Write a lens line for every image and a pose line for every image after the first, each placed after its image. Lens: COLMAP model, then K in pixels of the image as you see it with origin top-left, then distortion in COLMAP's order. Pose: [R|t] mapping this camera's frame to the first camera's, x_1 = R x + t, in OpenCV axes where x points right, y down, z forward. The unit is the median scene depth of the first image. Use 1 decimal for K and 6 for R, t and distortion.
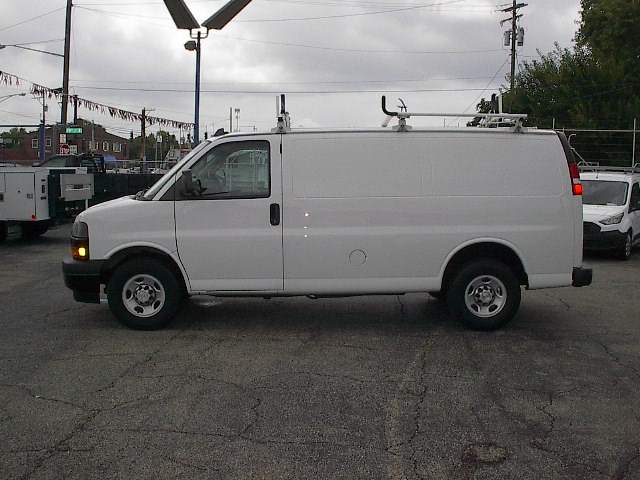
lens RADIAL K [[720.4, 0, 323.2], [0, 720.4, 240.6], [0, 0, 1]] dist [-0.189782, 0.208882]
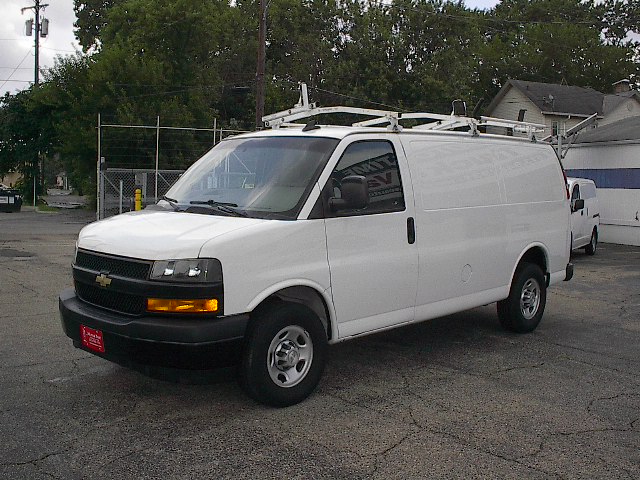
lens RADIAL K [[720.4, 0, 323.2], [0, 720.4, 240.6], [0, 0, 1]] dist [-0.189782, 0.208882]
pose [[0.720132, -0.061249, 0.691128, -0.707316], [0.059366, 0.997882, 0.026576, -0.052505], [-0.691293, 0.021892, 0.722243, 0.468747]]
